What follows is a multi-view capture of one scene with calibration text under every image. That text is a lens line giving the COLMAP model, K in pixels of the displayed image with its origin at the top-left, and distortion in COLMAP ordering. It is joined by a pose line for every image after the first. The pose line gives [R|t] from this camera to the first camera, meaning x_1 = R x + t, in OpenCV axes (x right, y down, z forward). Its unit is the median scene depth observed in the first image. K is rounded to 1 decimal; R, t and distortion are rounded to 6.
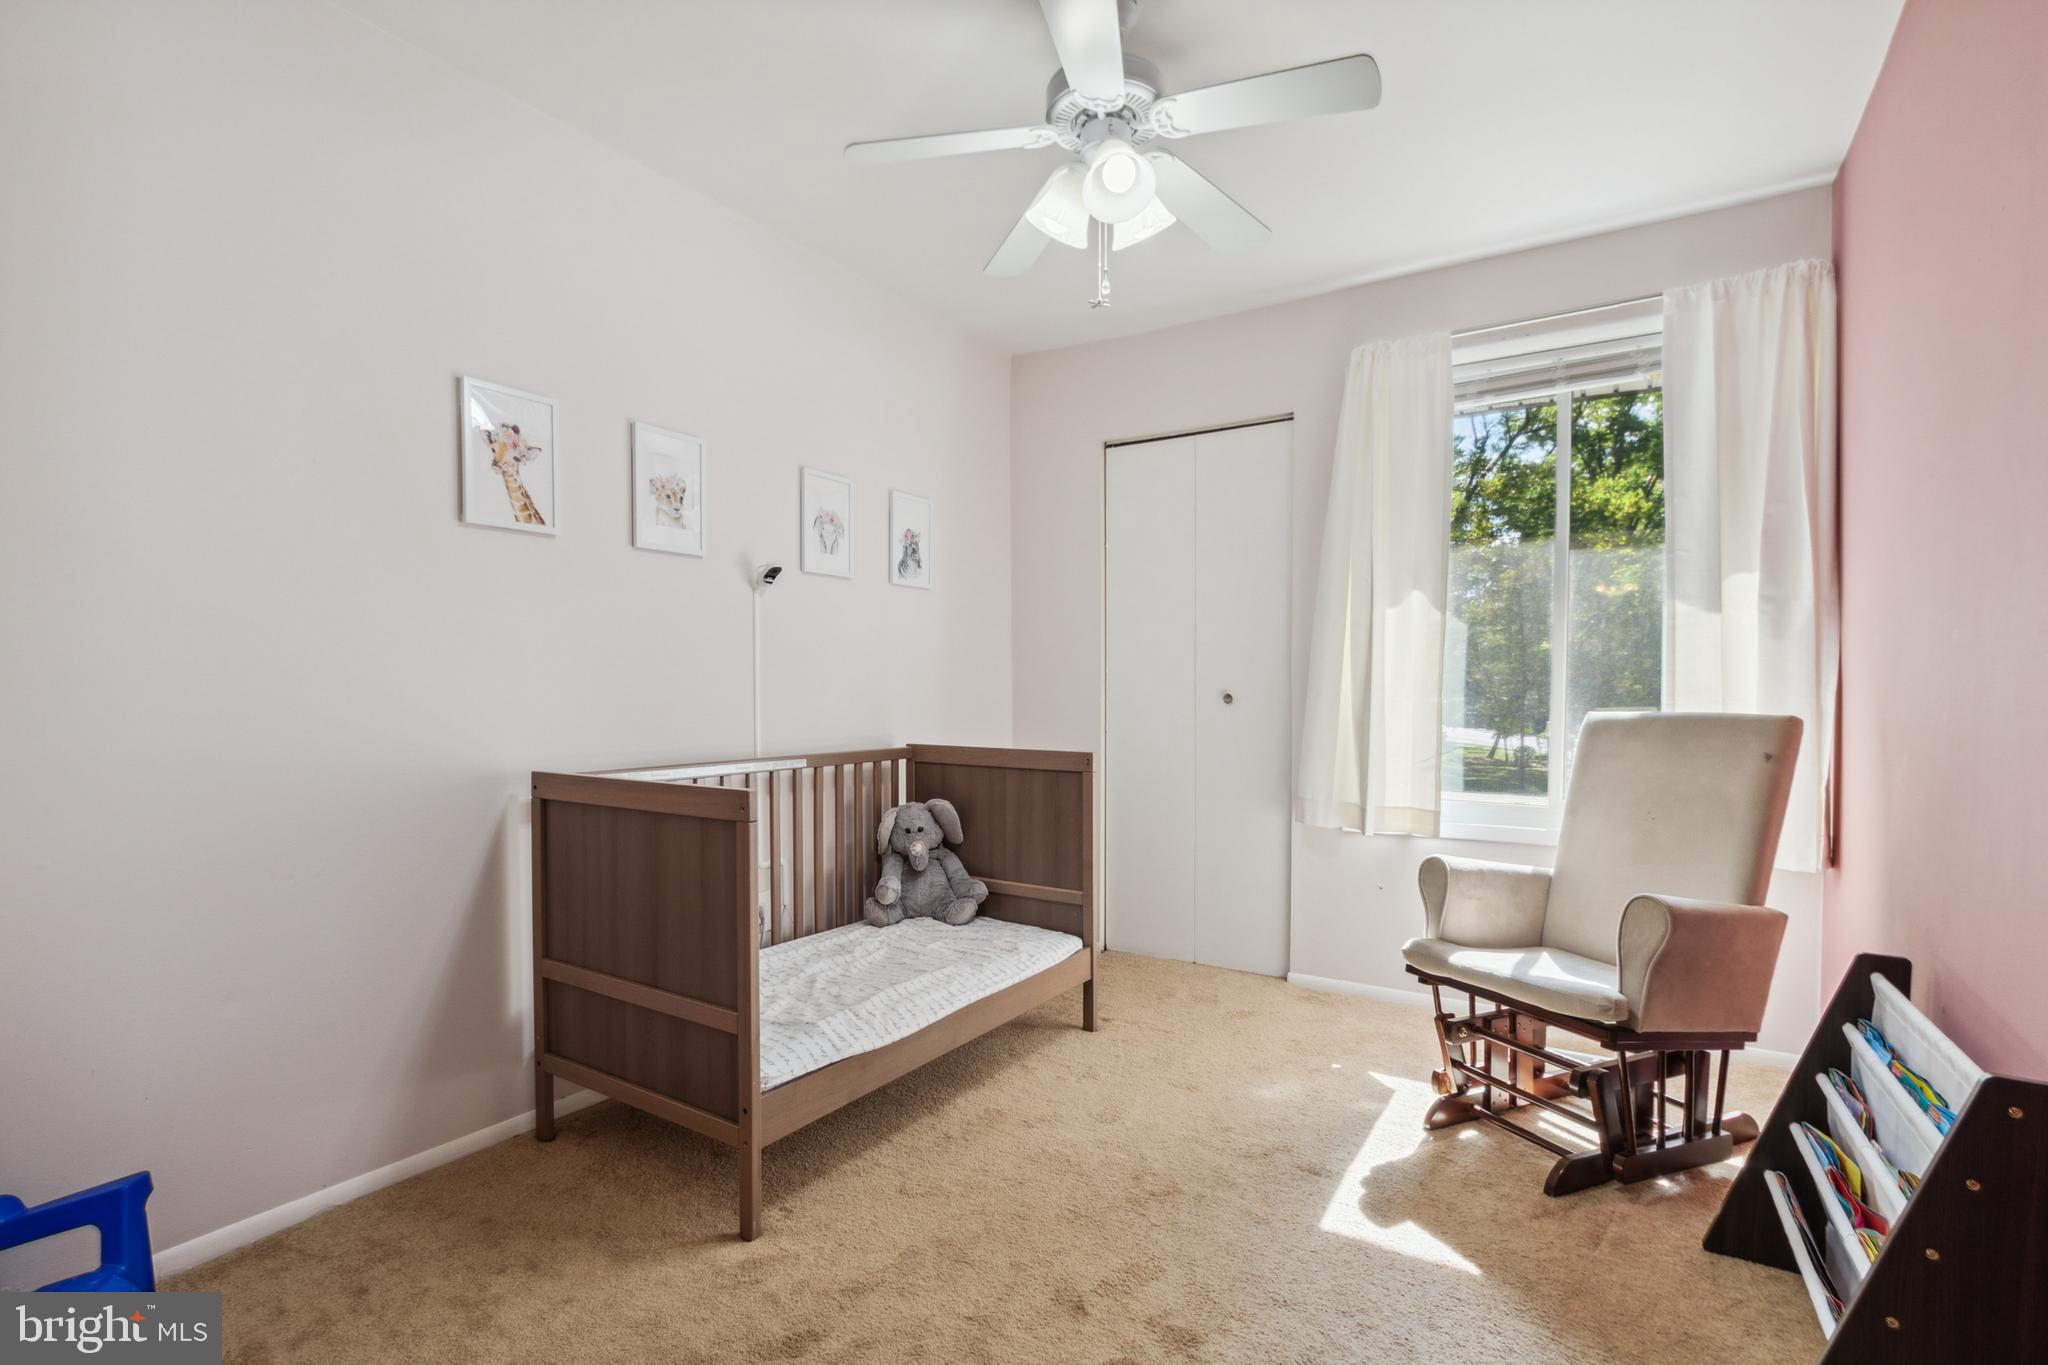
lens RADIAL K [[953.1, 0, 1019.8], [0, 953.1, 699.7], [0, 0, 1]] dist [-0.001353, 0.000292]
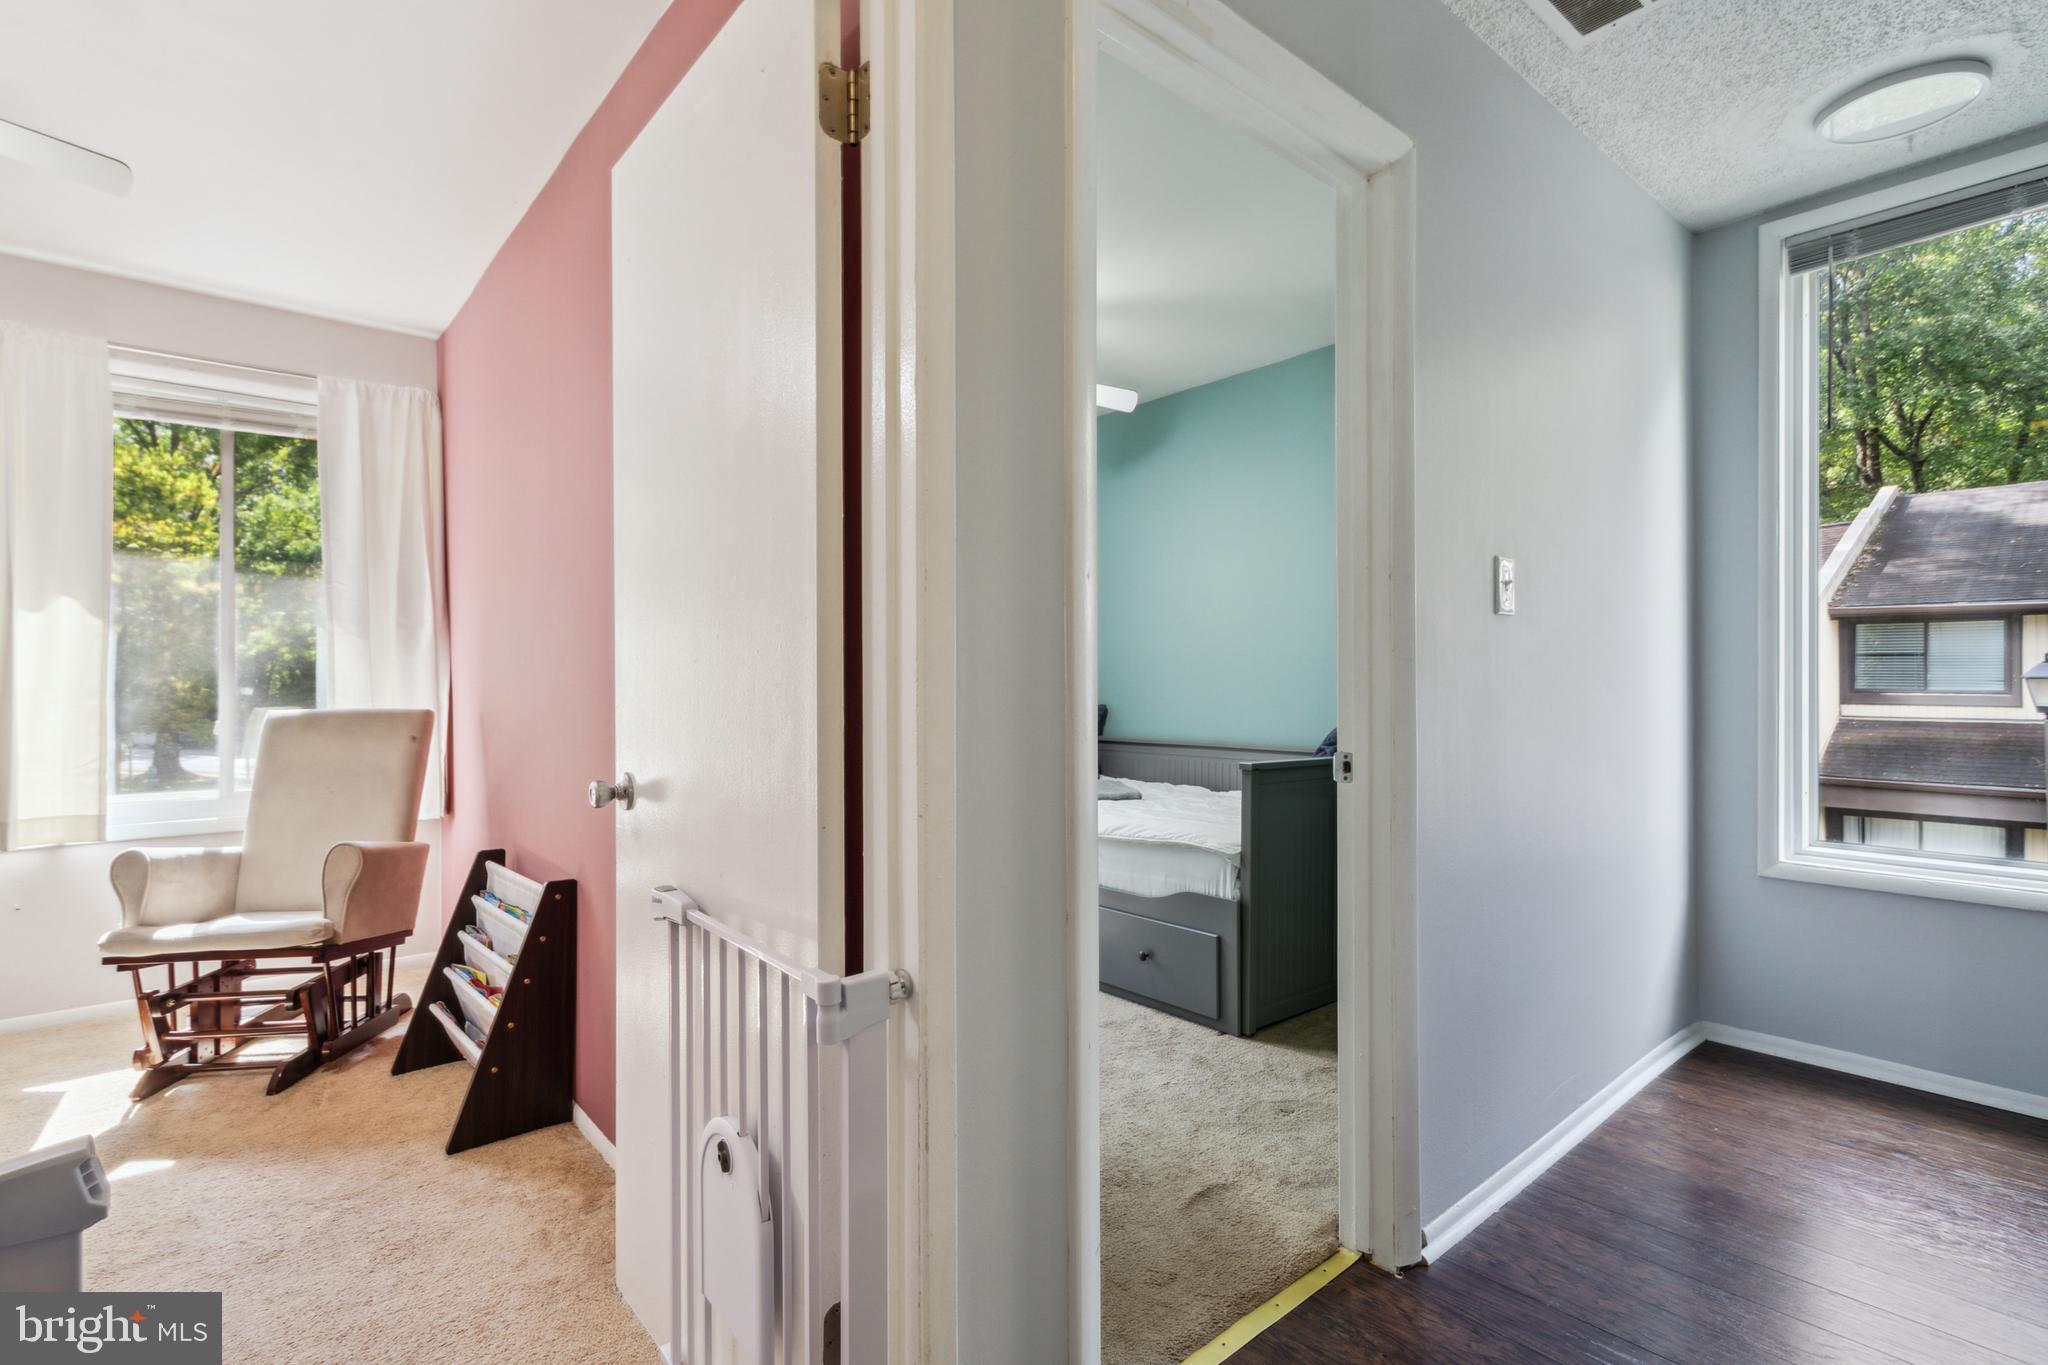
lens RADIAL K [[953.1, 0, 1019.8], [0, 953.1, 699.7], [0, 0, 1]] dist [-0.001353, 0.000292]
pose [[0.282995, -0.017775, 0.958957, -0.332709], [0.019587, 0.999727, 0.012751, 0.001865], [-0.958921, 0.015175, 0.283266, -0.286863]]
